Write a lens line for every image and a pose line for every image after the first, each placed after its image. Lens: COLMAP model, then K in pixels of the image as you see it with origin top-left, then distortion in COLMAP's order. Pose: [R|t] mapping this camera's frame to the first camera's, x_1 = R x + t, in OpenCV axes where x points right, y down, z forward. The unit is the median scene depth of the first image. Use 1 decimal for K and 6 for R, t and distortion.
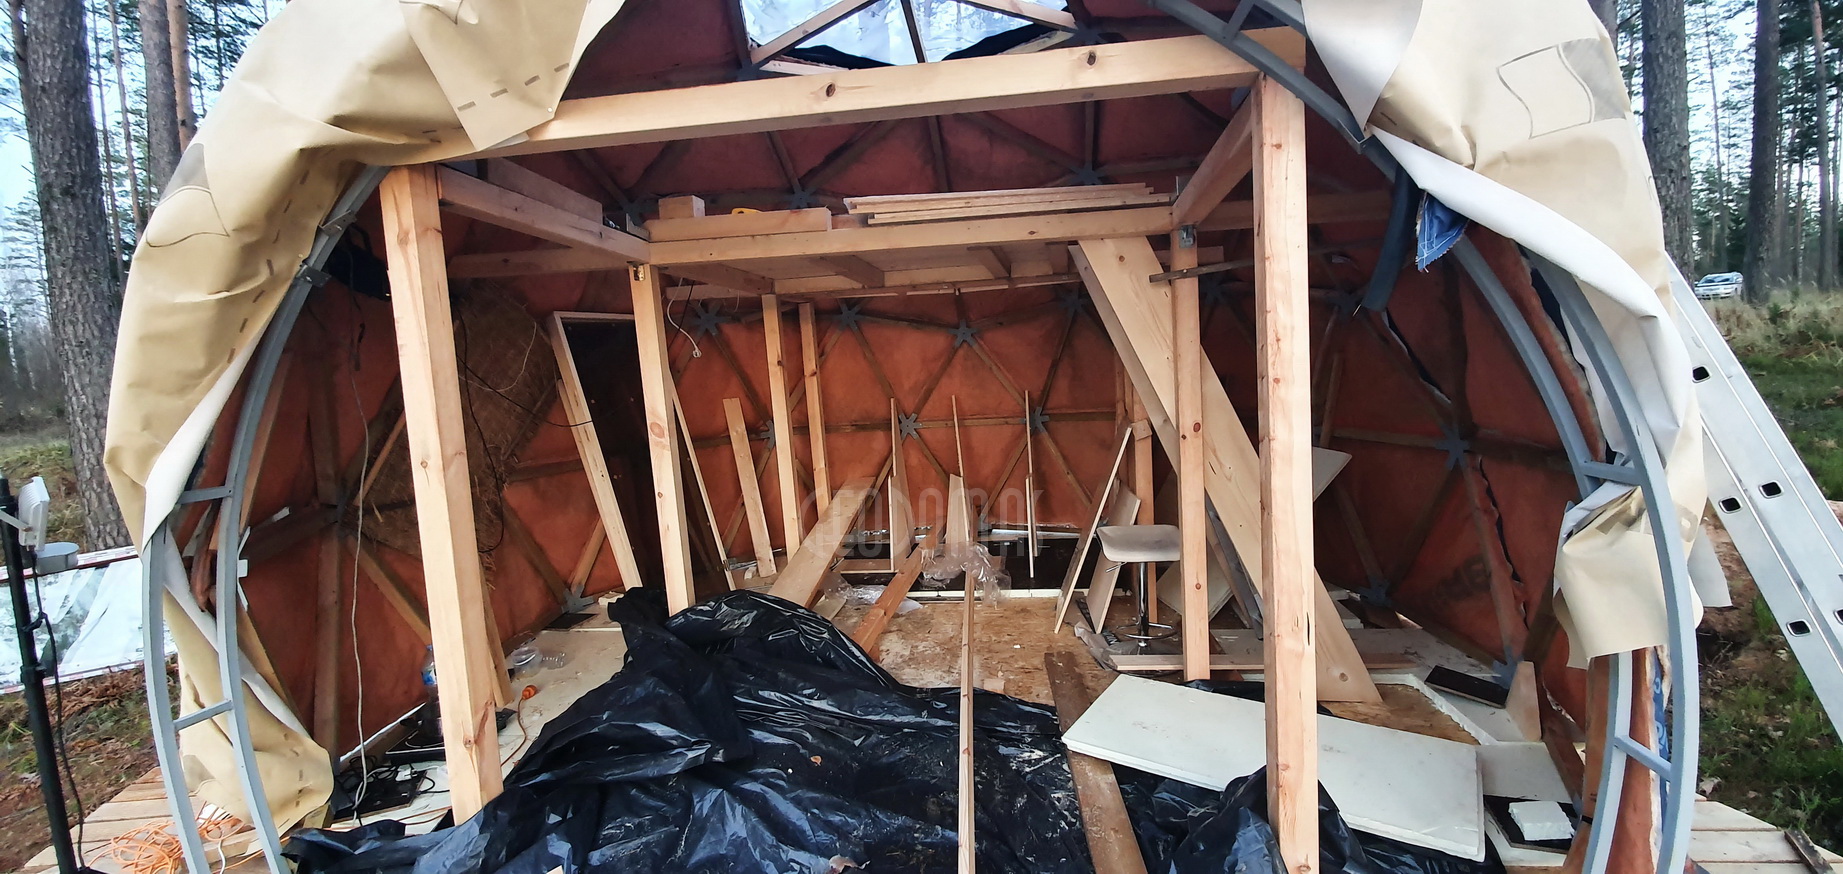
lens RADIAL K [[690.3, 0, 954.0], [0, 690.3, 459.9], [0, 0, 1]] dist [0.012961, -0.012471]
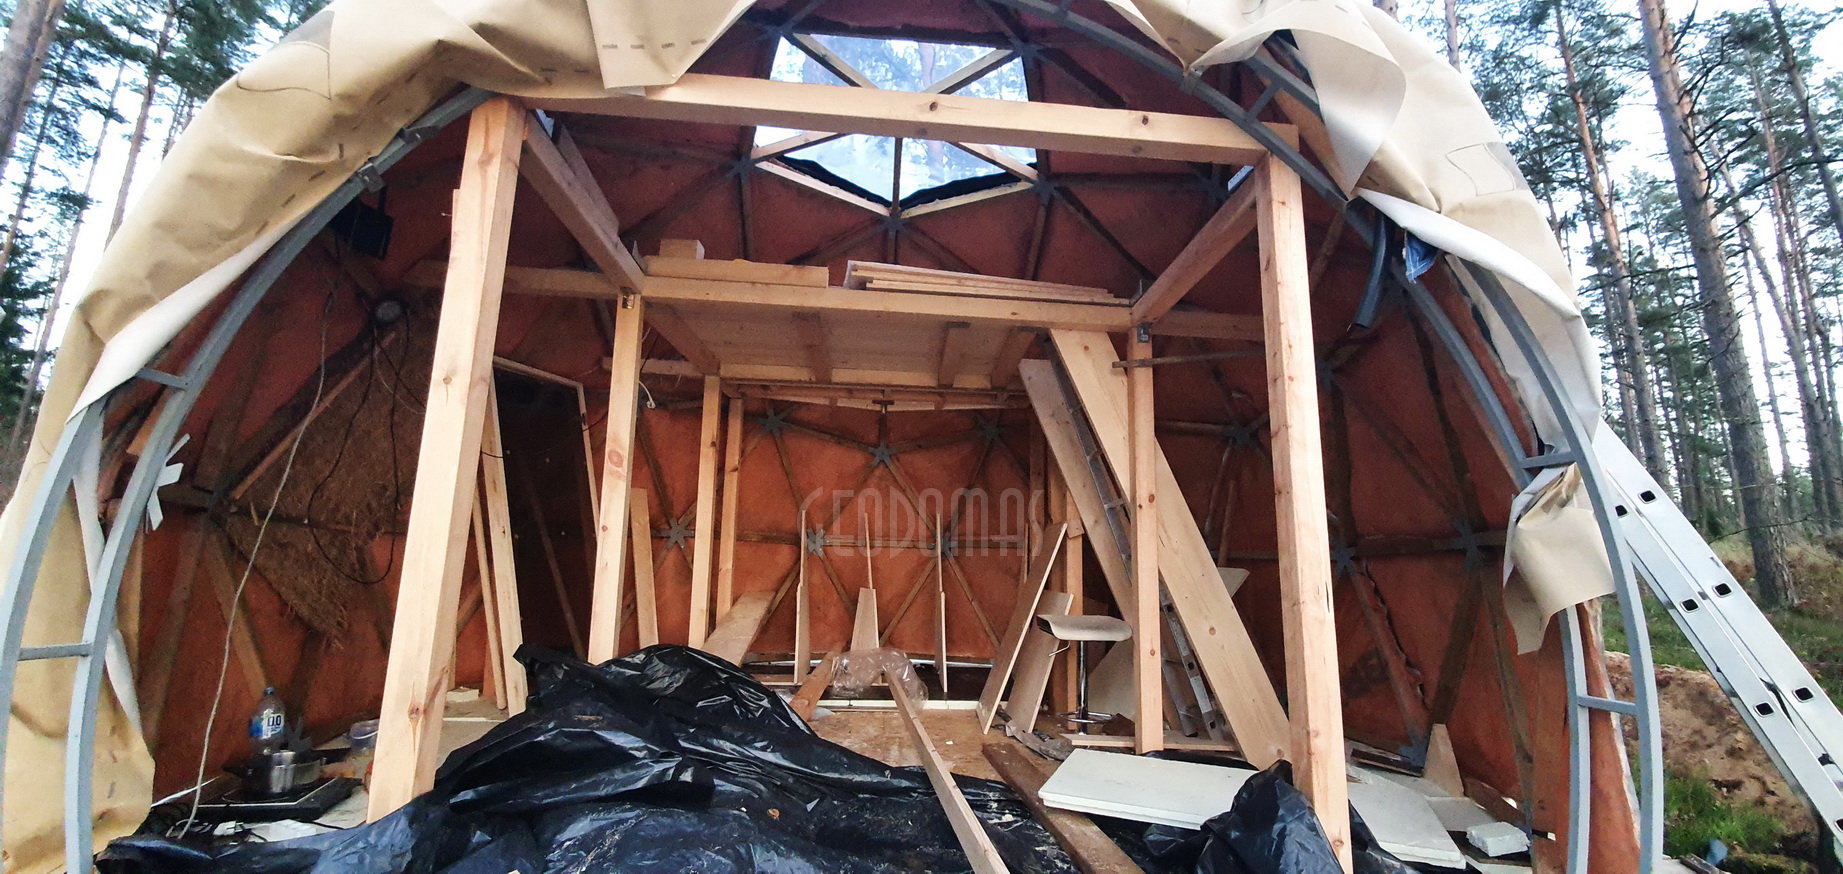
lens RADIAL K [[690.3, 0, 954.0], [0, 690.3, 459.9], [0, 0, 1]] dist [0.012961, -0.012471]
pose [[0.977264, 0.101611, 0.186092, -0.168042], [-0.052111, 0.965870, -0.253730, 0.191771], [-0.205522, 0.238264, 0.949205, 0.009205]]
